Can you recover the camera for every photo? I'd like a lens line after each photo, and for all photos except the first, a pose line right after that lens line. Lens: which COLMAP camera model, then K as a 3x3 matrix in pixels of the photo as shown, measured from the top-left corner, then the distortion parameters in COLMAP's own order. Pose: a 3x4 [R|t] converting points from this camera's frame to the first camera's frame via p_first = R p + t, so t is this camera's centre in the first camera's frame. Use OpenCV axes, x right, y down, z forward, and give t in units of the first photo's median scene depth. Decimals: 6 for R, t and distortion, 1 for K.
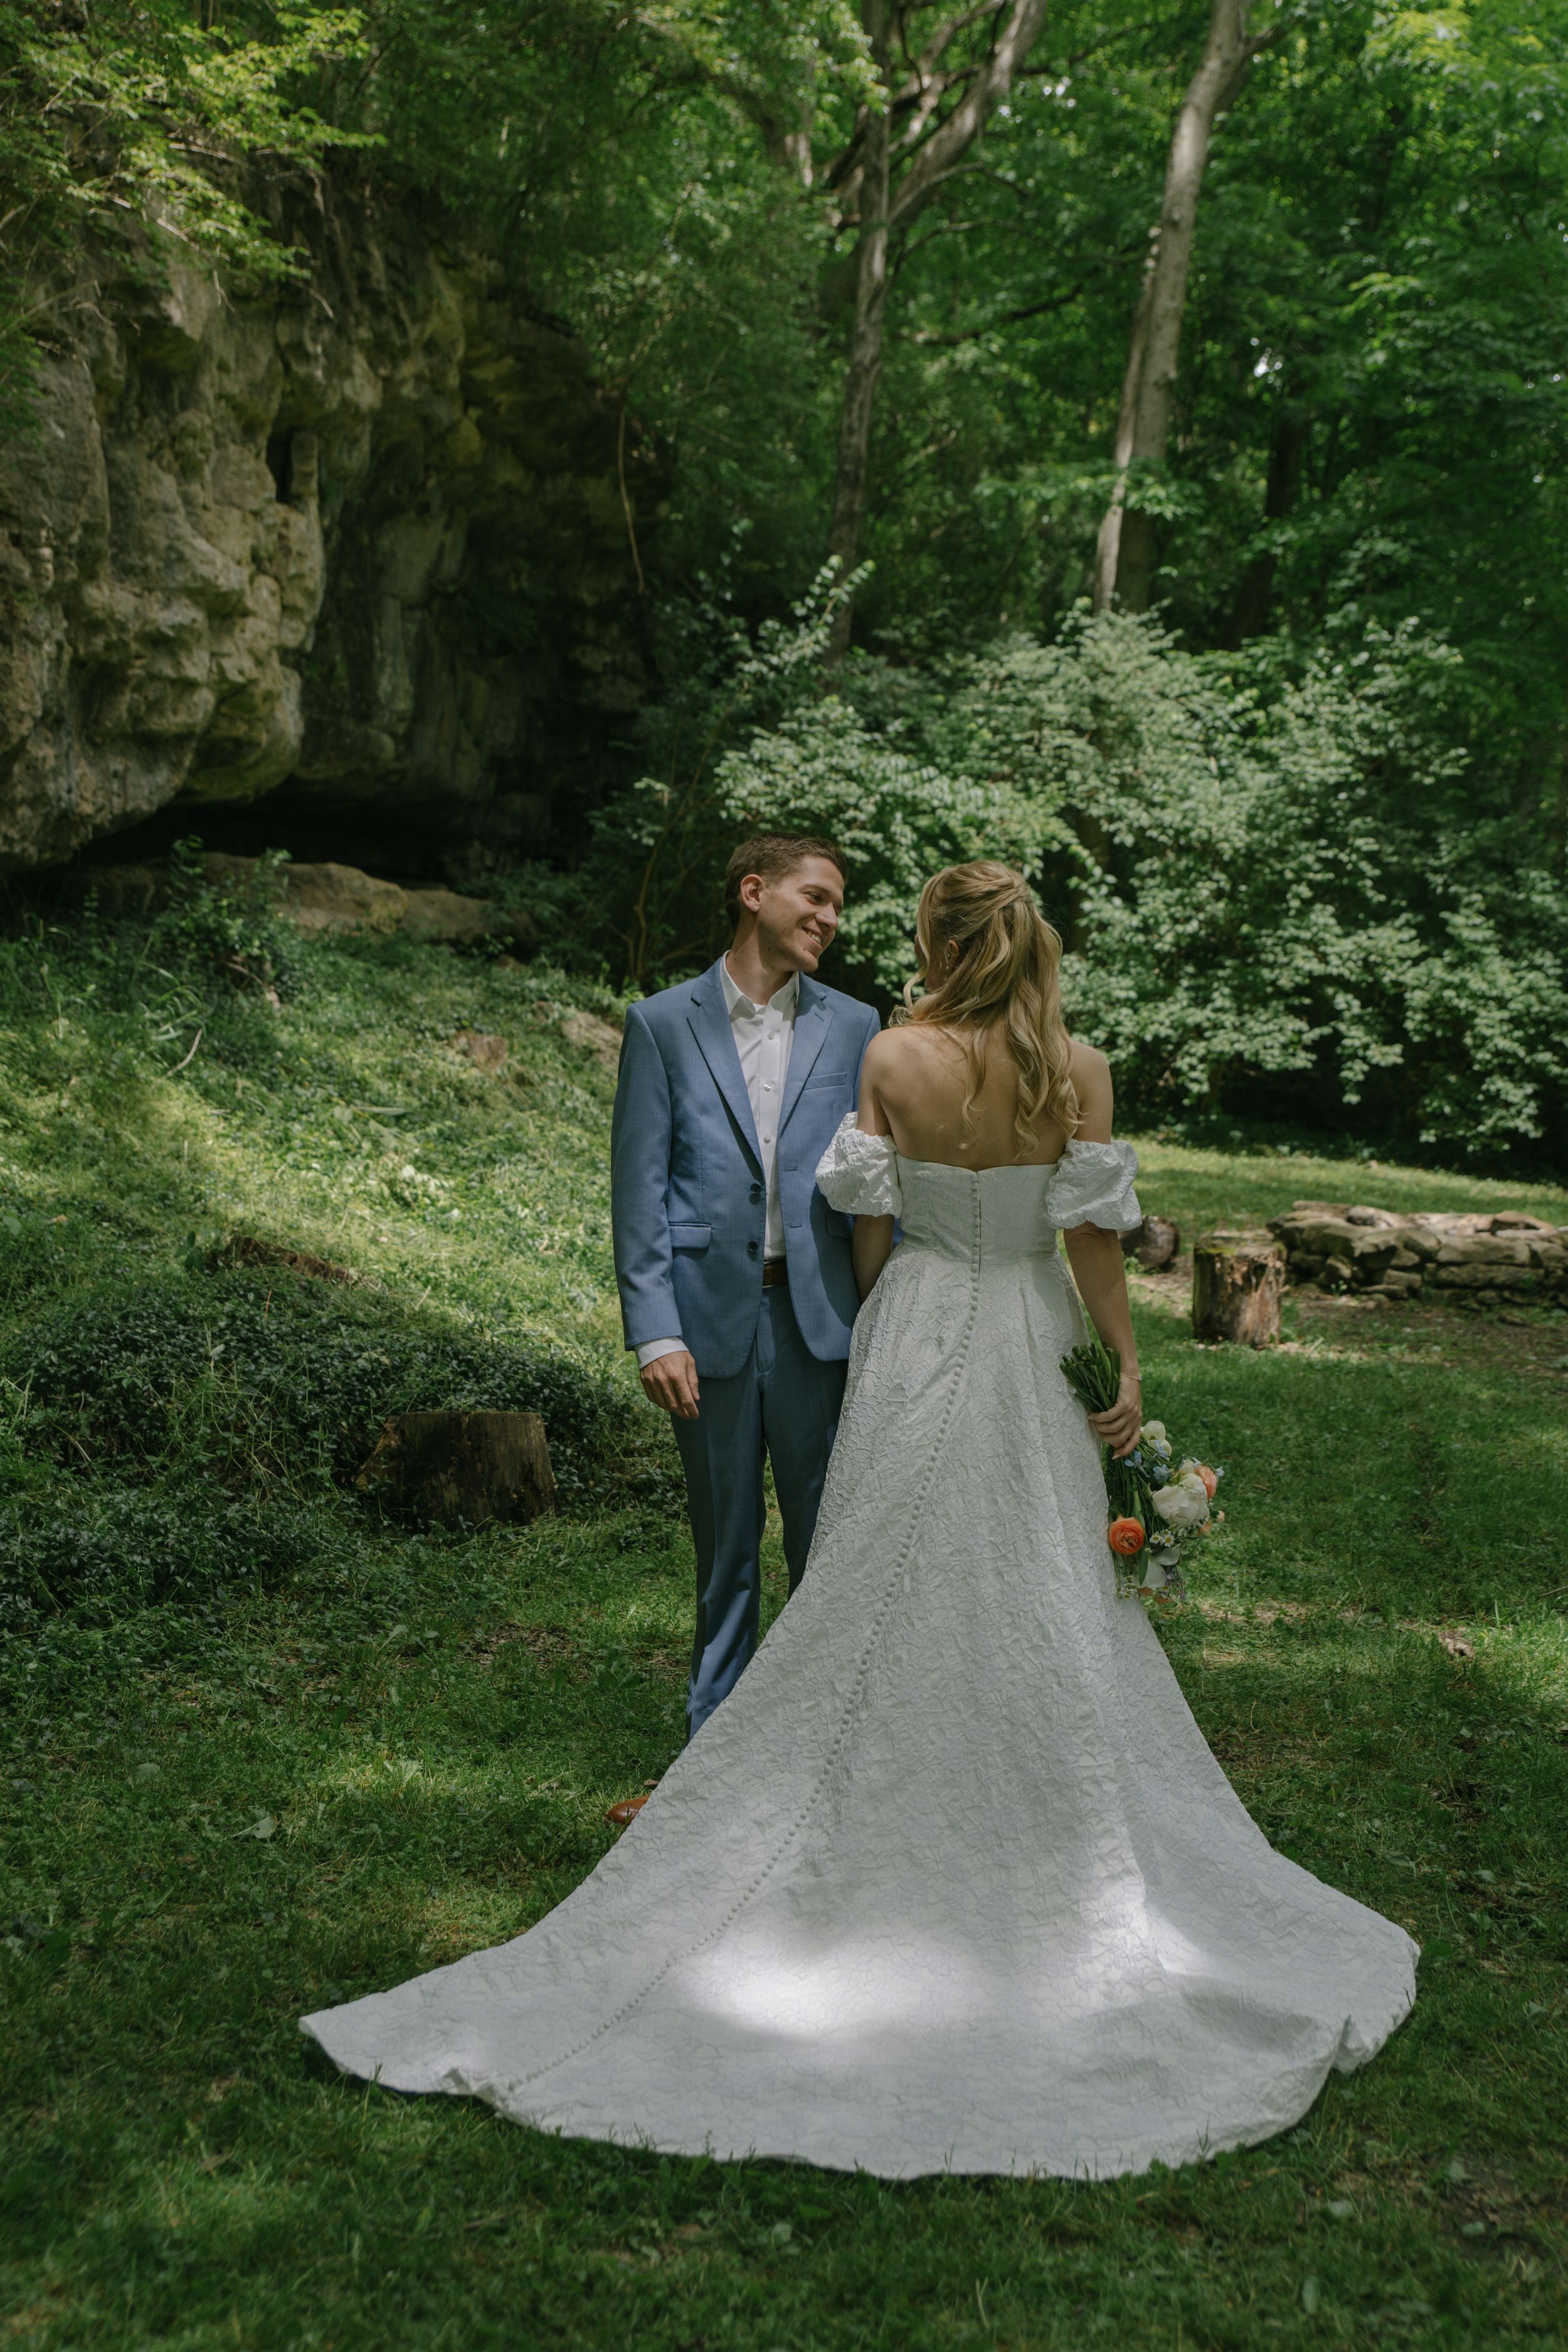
lens RADIAL K [[2642.9, 0, 783.3], [0, 2642.9, 1205.1], [0, 0, 1]] dist [0.006831, 0.029920]
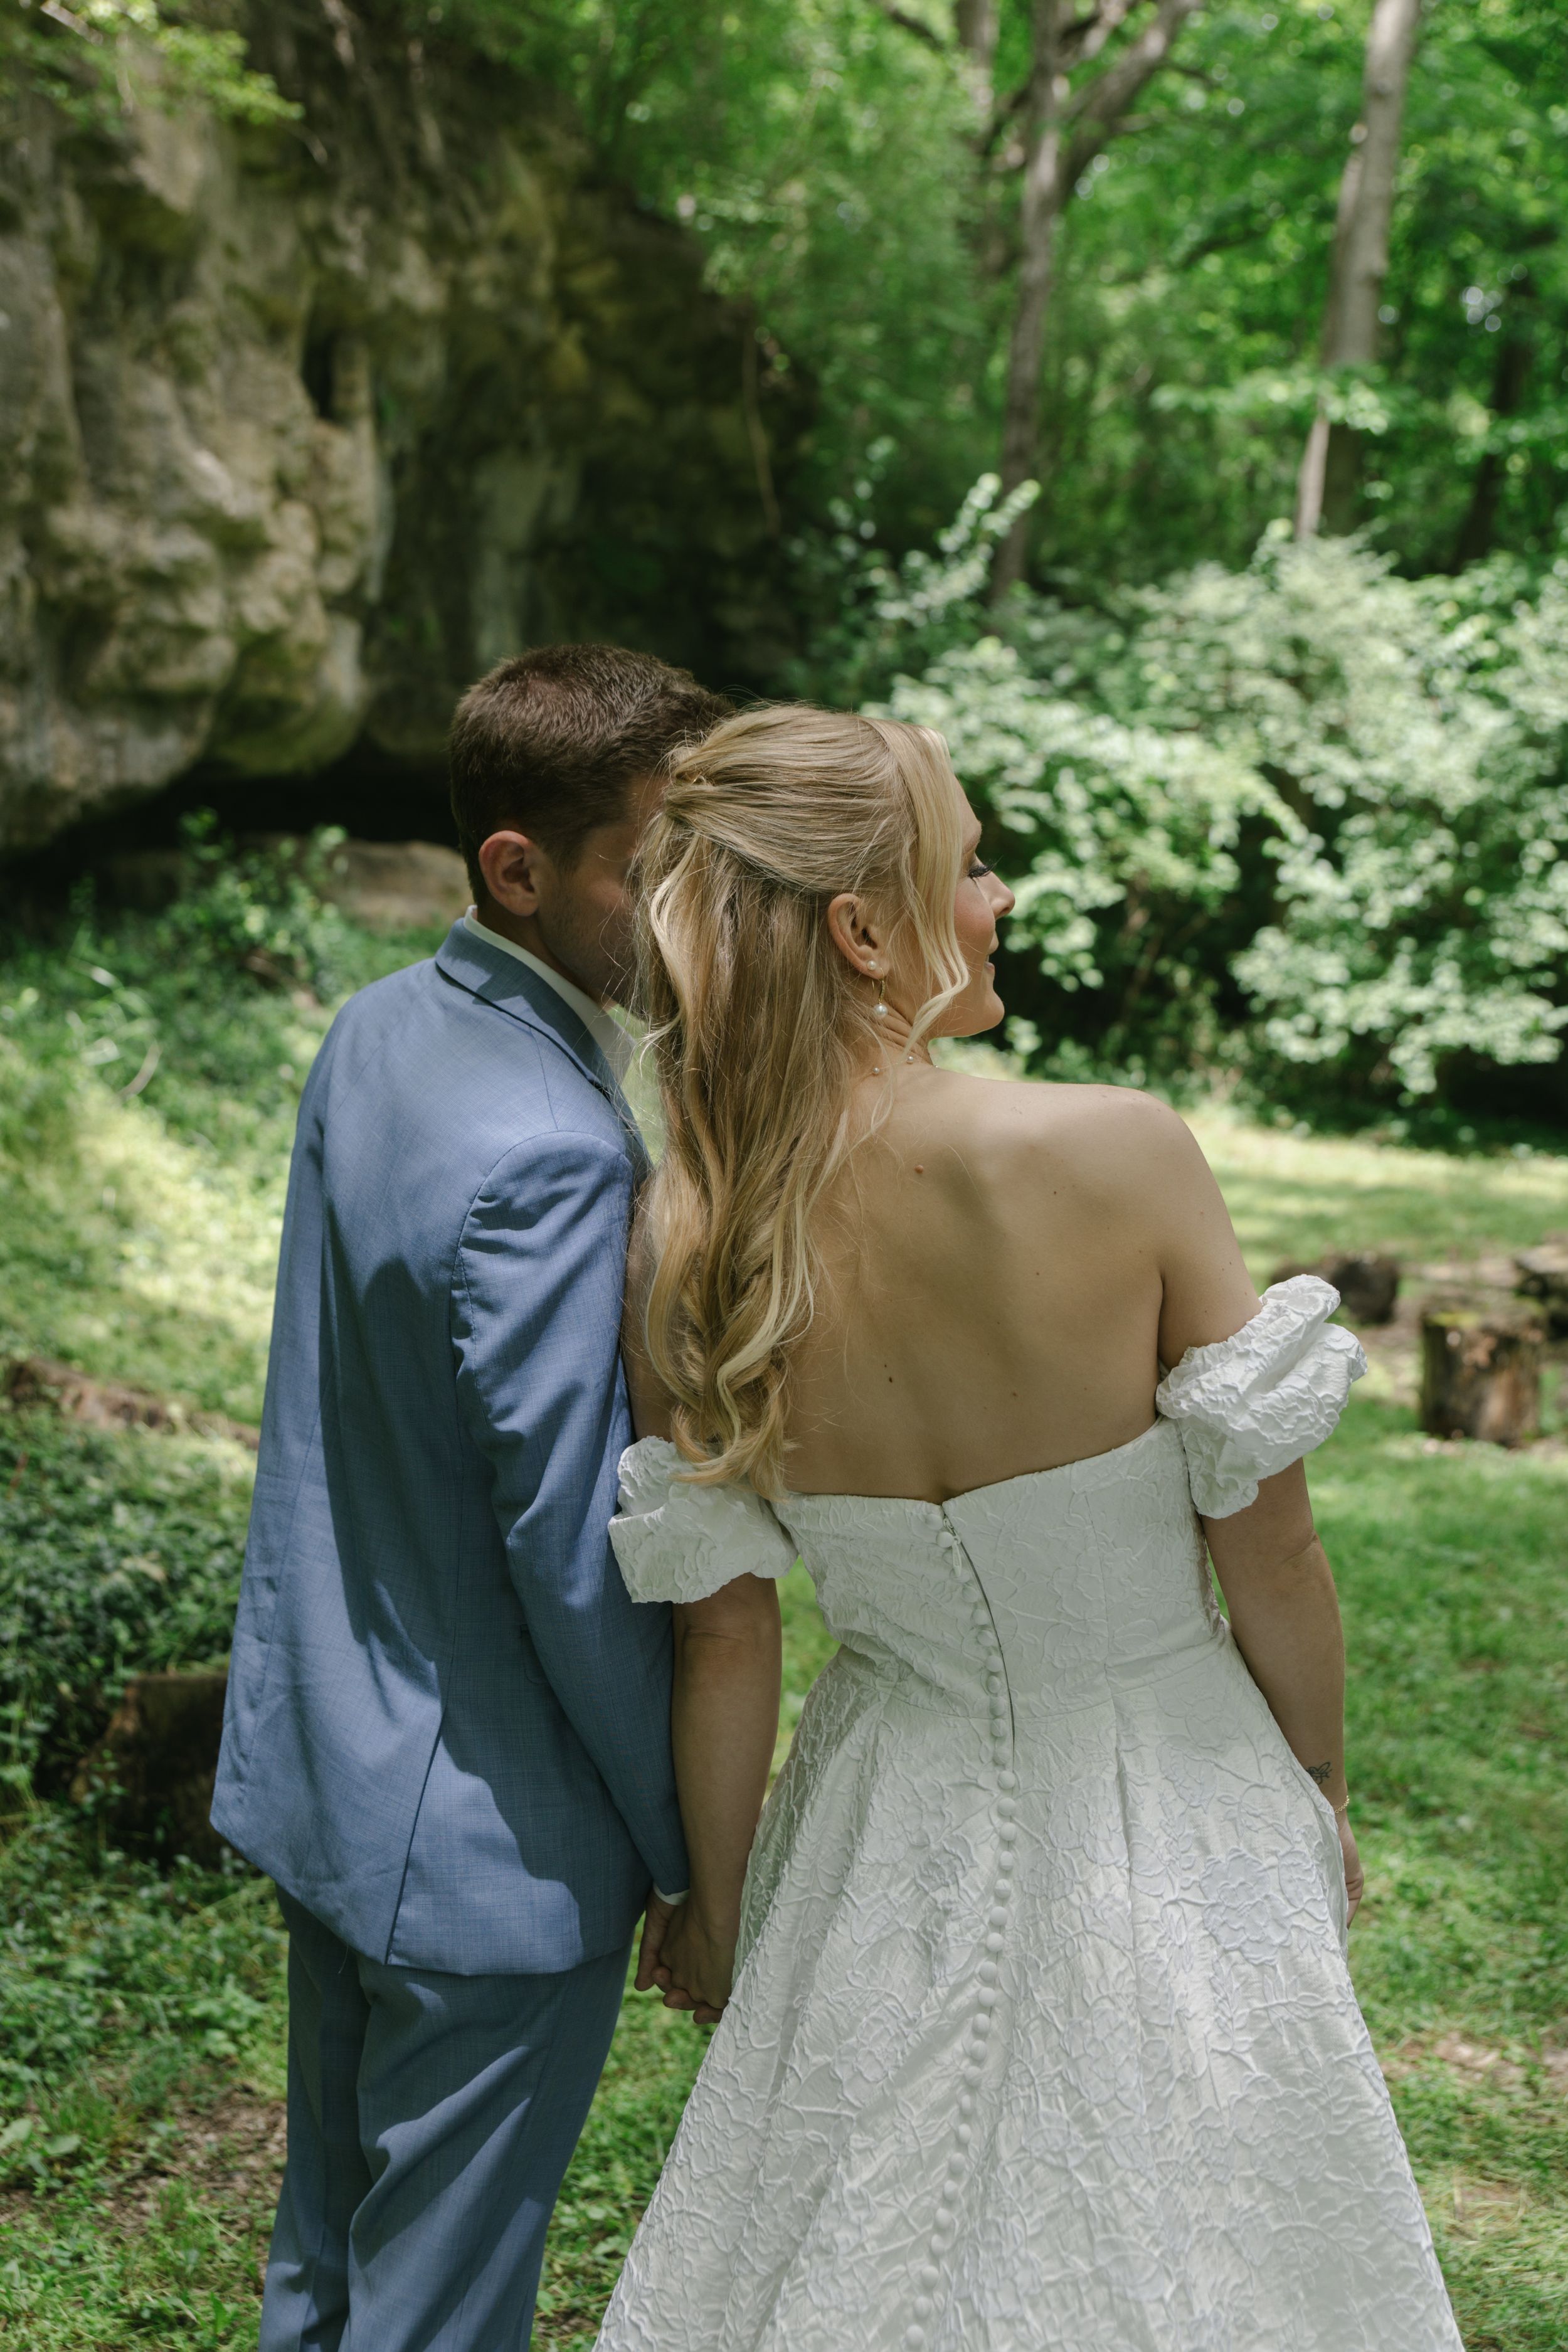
lens RADIAL K [[2642.9, 0, 783.3], [0, 2642.9, 1205.1], [0, 0, 1]] dist [0.006831, 0.029920]
pose [[0.996644, -0.013448, -0.080742, 0.020130], [0.013831, 0.999896, 0.004193, -0.011499], [0.080677, -0.005296, 0.996726, 0.131293]]
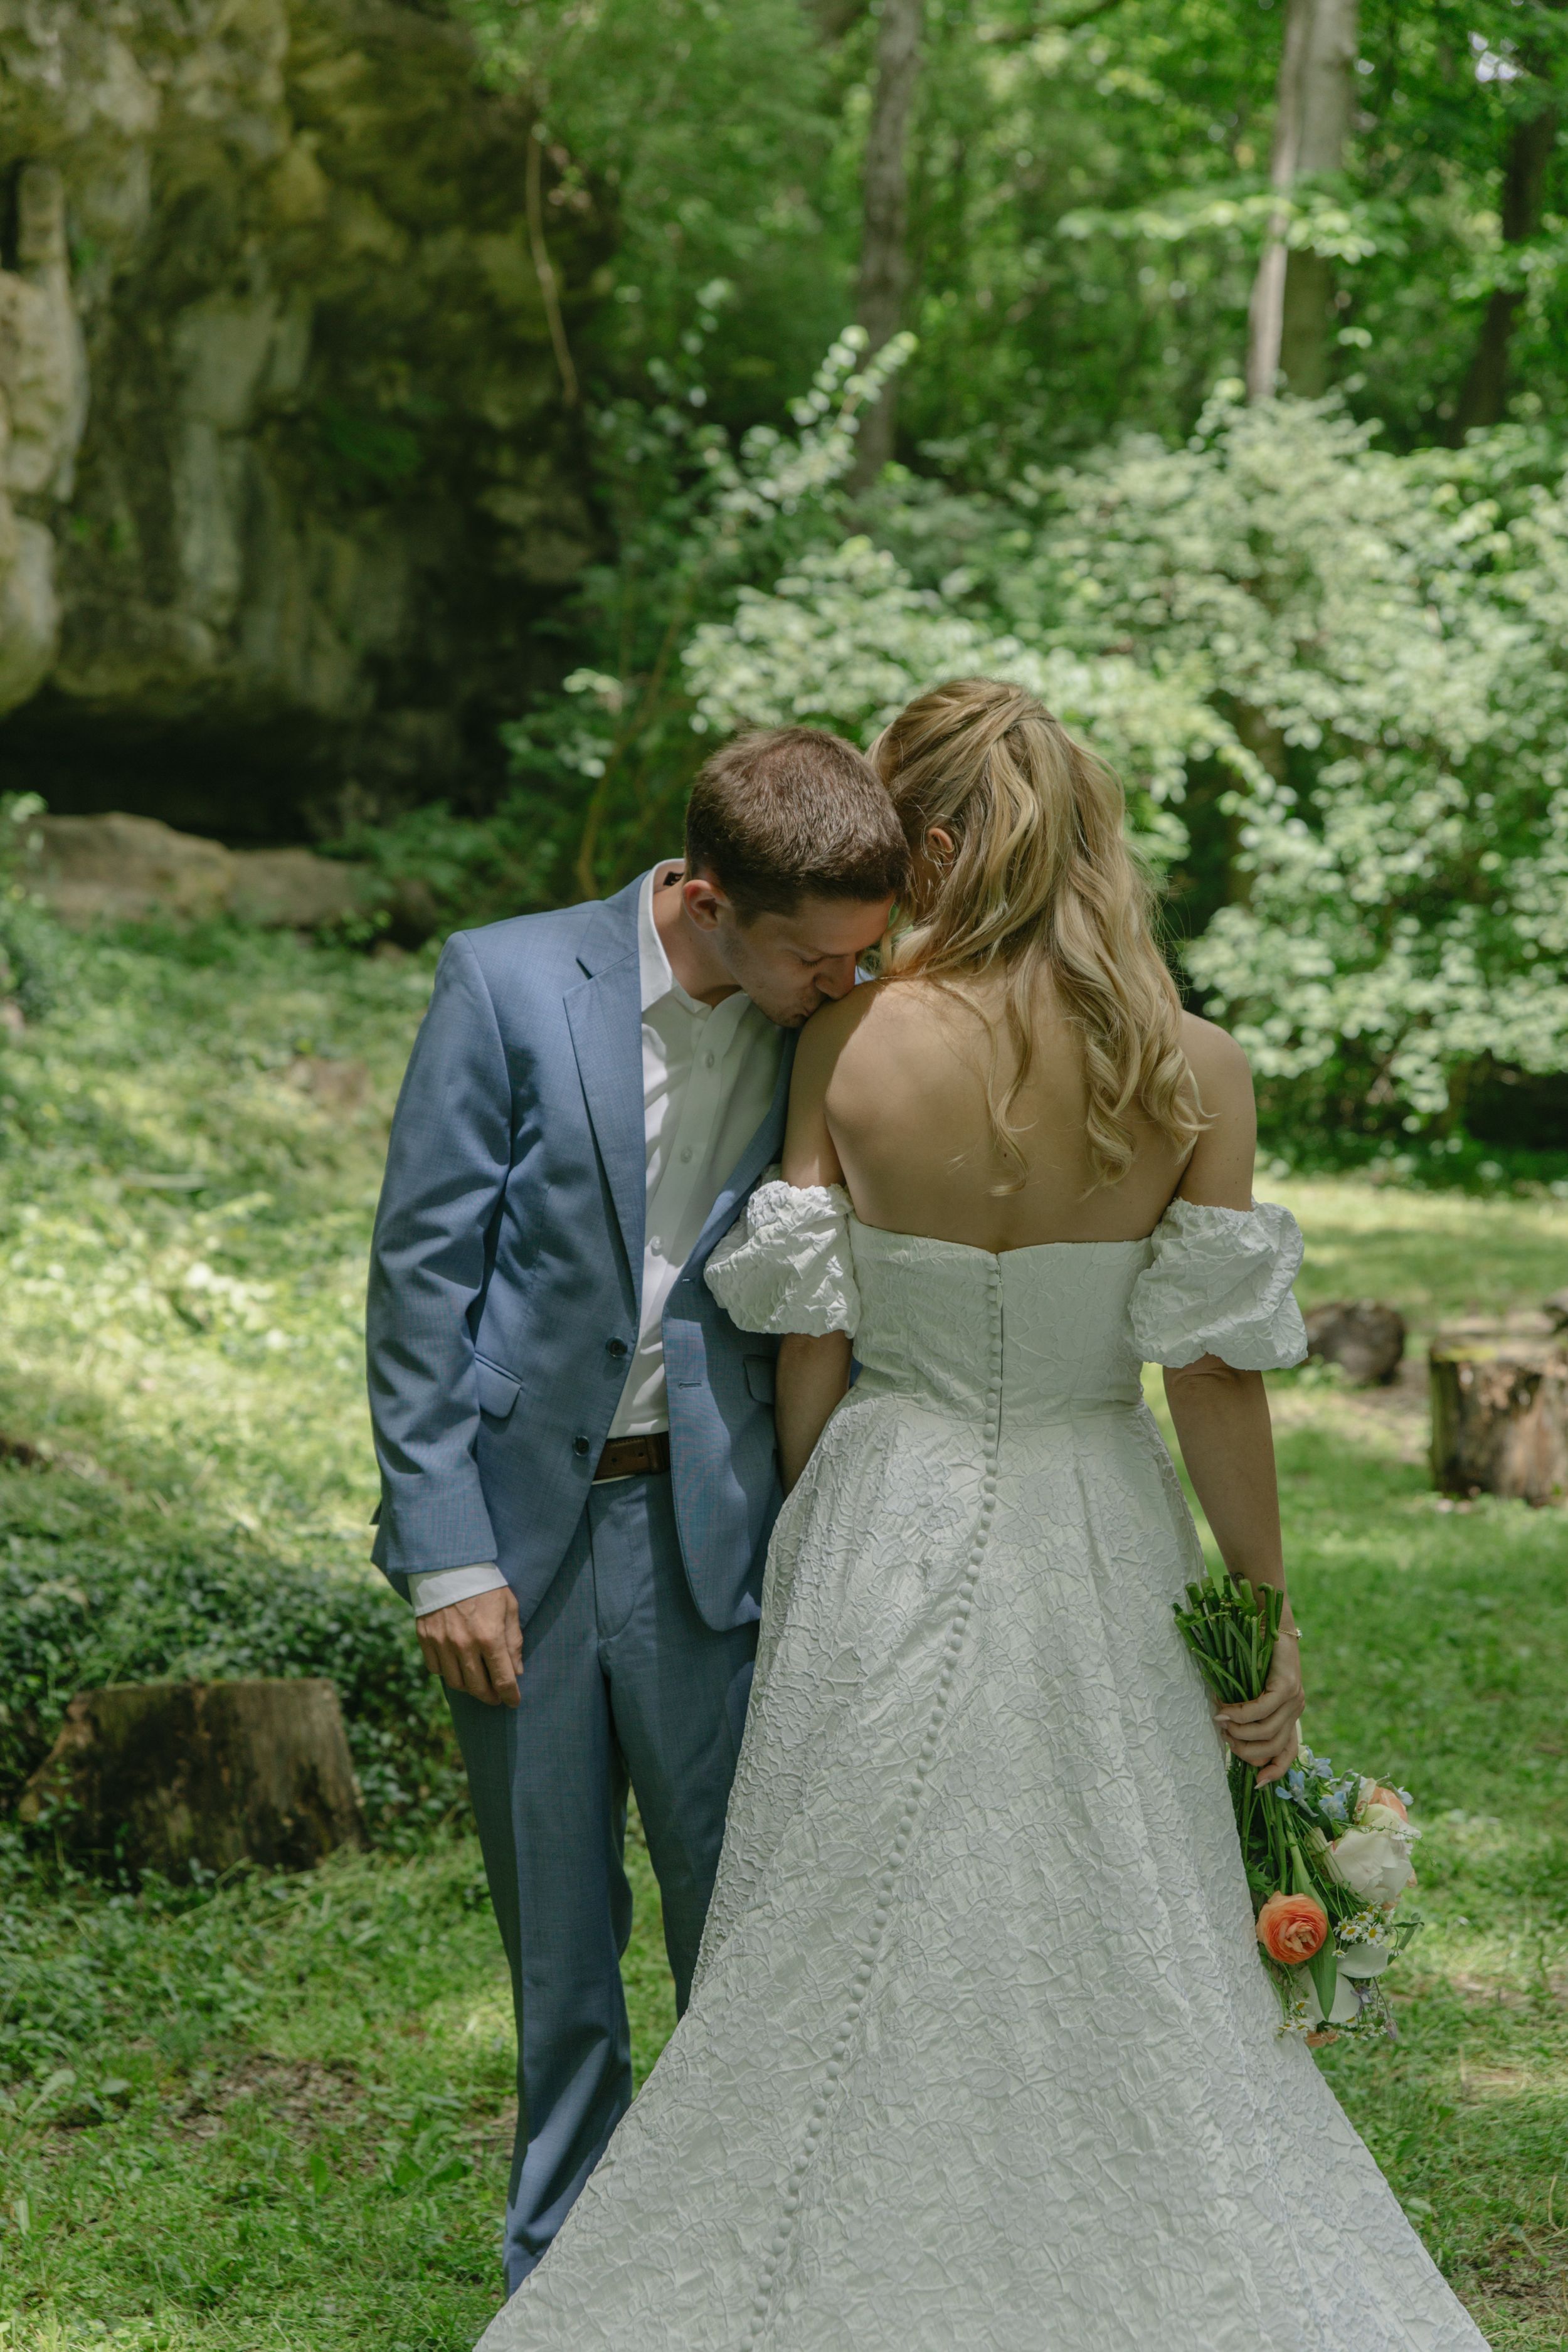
lens RADIAL K [[3774.7, 0, 784.0], [0, 3774.7, 1176.0], [0, 0, 1]] dist [0.063516, -0.129009]
pose [[0.999160, -0.037624, -0.016251, 0.009872], [0.037080, 0.998782, -0.032542, -0.001053], [0.017456, 0.031912, 0.999338, 0.049974]]
